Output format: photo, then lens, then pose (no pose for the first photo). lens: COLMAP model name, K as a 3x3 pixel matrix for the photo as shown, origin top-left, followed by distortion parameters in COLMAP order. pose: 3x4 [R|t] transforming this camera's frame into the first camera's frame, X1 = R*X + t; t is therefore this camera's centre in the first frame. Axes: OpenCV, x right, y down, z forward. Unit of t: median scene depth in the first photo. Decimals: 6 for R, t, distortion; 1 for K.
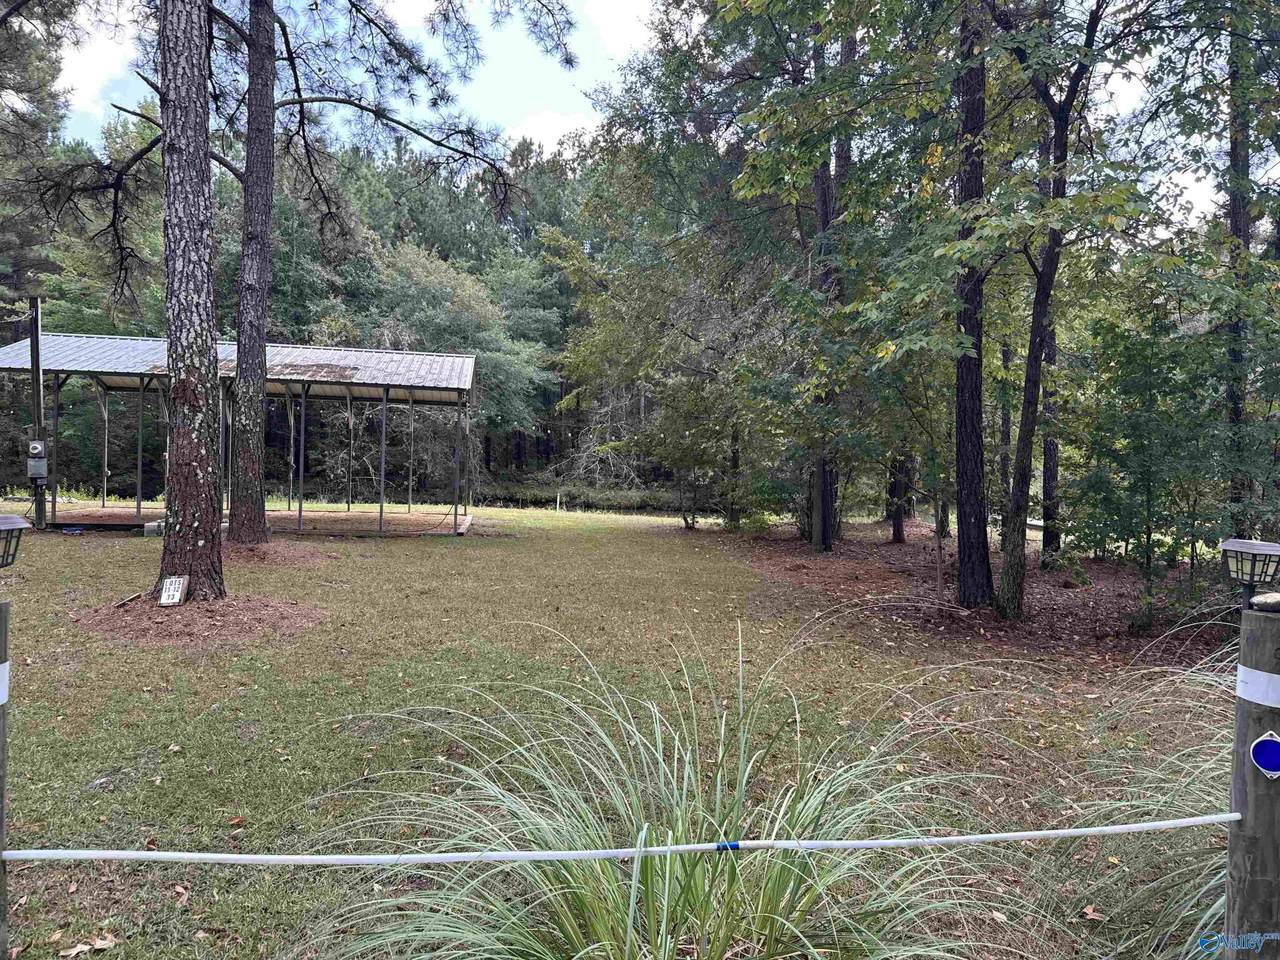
lens RADIAL K [[895.3, 0, 640.0], [0, 895.3, 480.0], [0, 0, 1]] dist [0.099718, -0.115618]
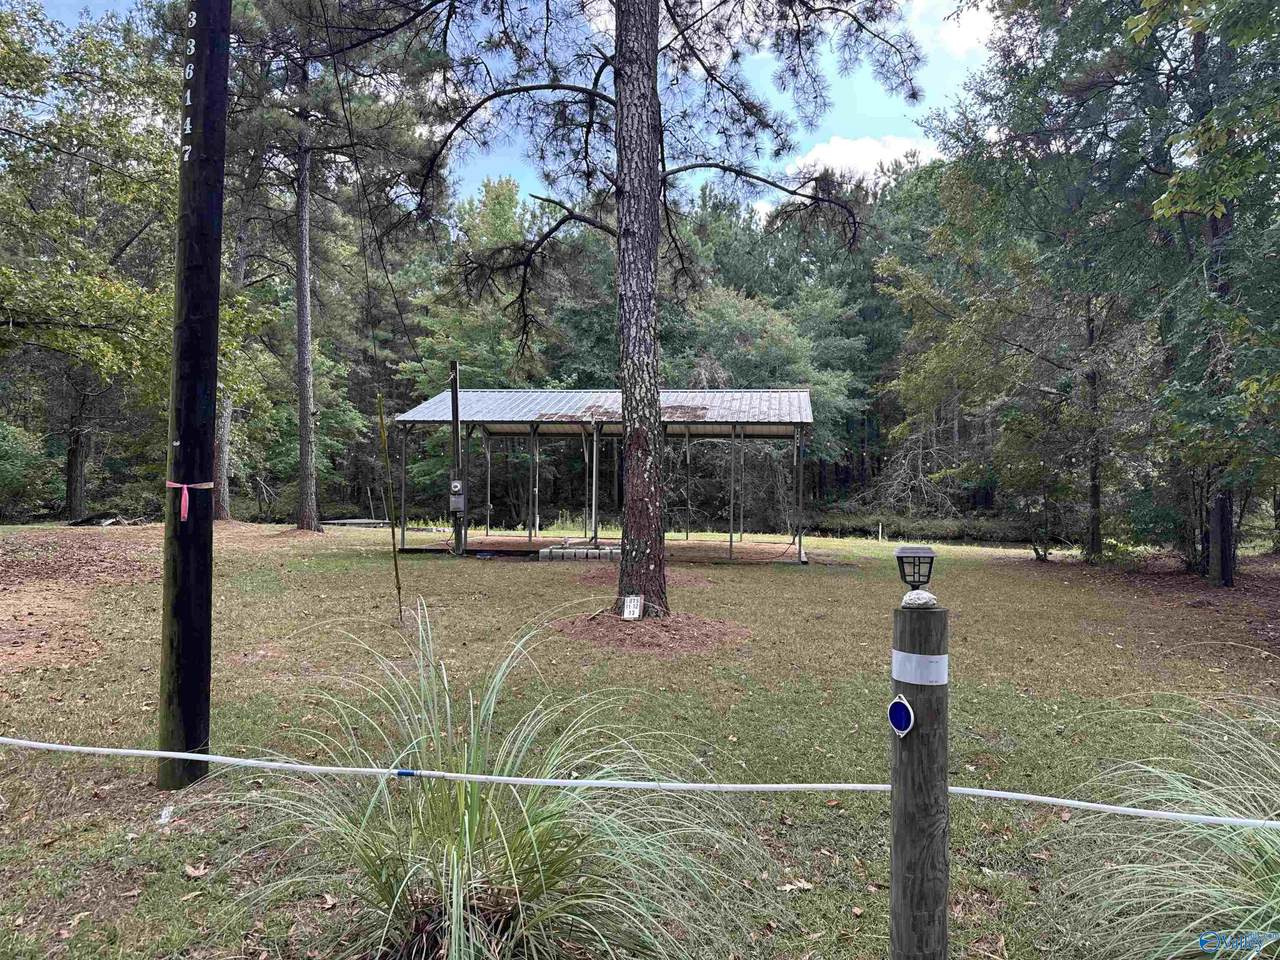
lens RADIAL K [[893.4, 0, 644.2], [0, 893.4, 484.4], [0, 0, 1]] dist [0.182500, -0.299590]
pose [[0.955076, -0.016669, -0.295891, -0.070547], [0.008651, 0.999560, -0.028388, -0.002046], [0.296234, 0.024553, 0.954800, -0.047631]]
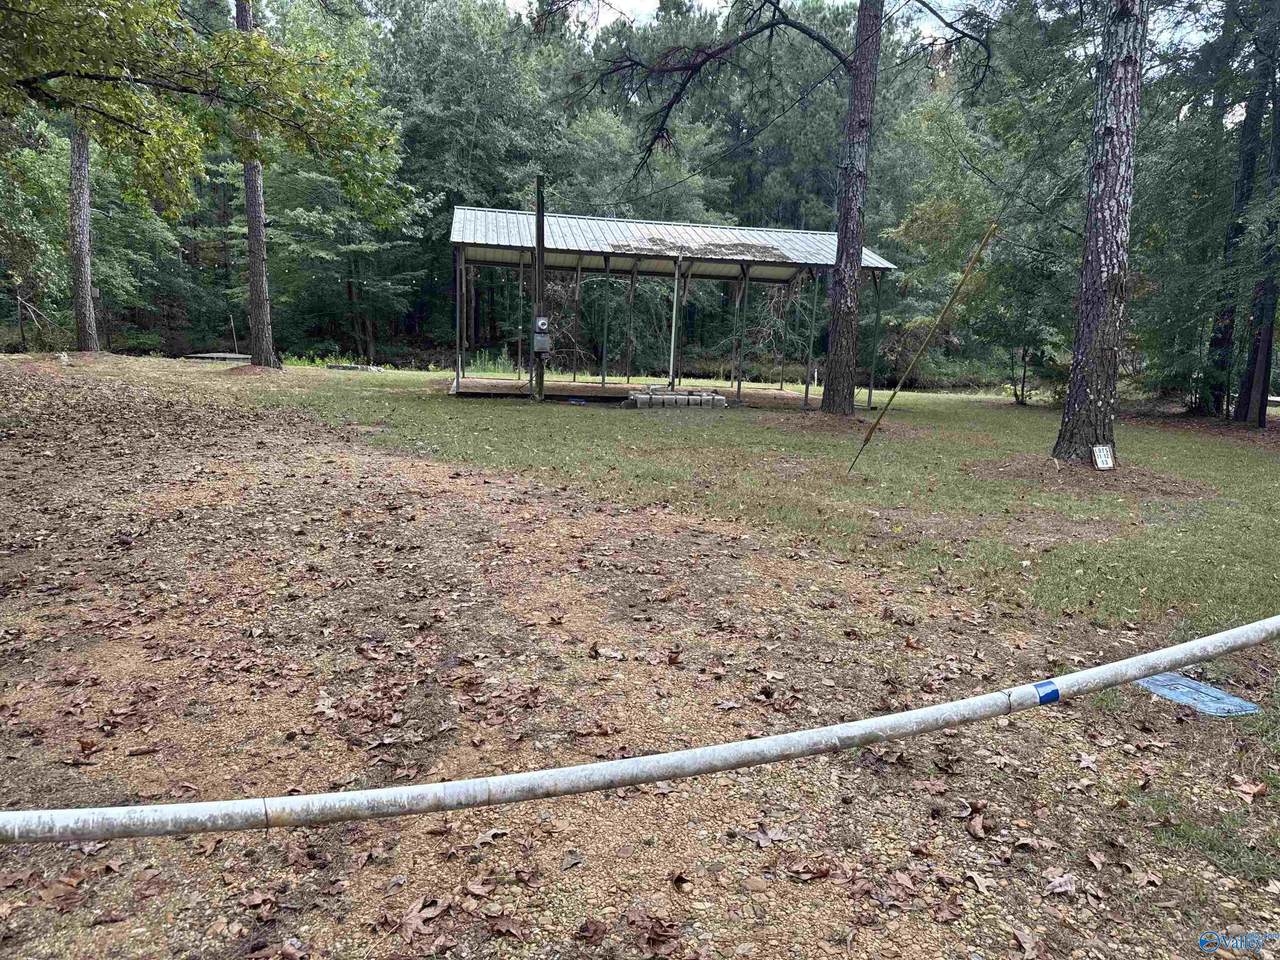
lens RADIAL K [[895.3, 0, 640.0], [0, 895.3, 480.0], [0, 0, 1]] dist [0.099718, -0.115618]
pose [[0.999472, 0.006160, 0.031910, -0.529799], [-0.010673, 0.989624, 0.143287, -0.005828], [-0.030696, -0.143552, 0.989167, -0.070206]]
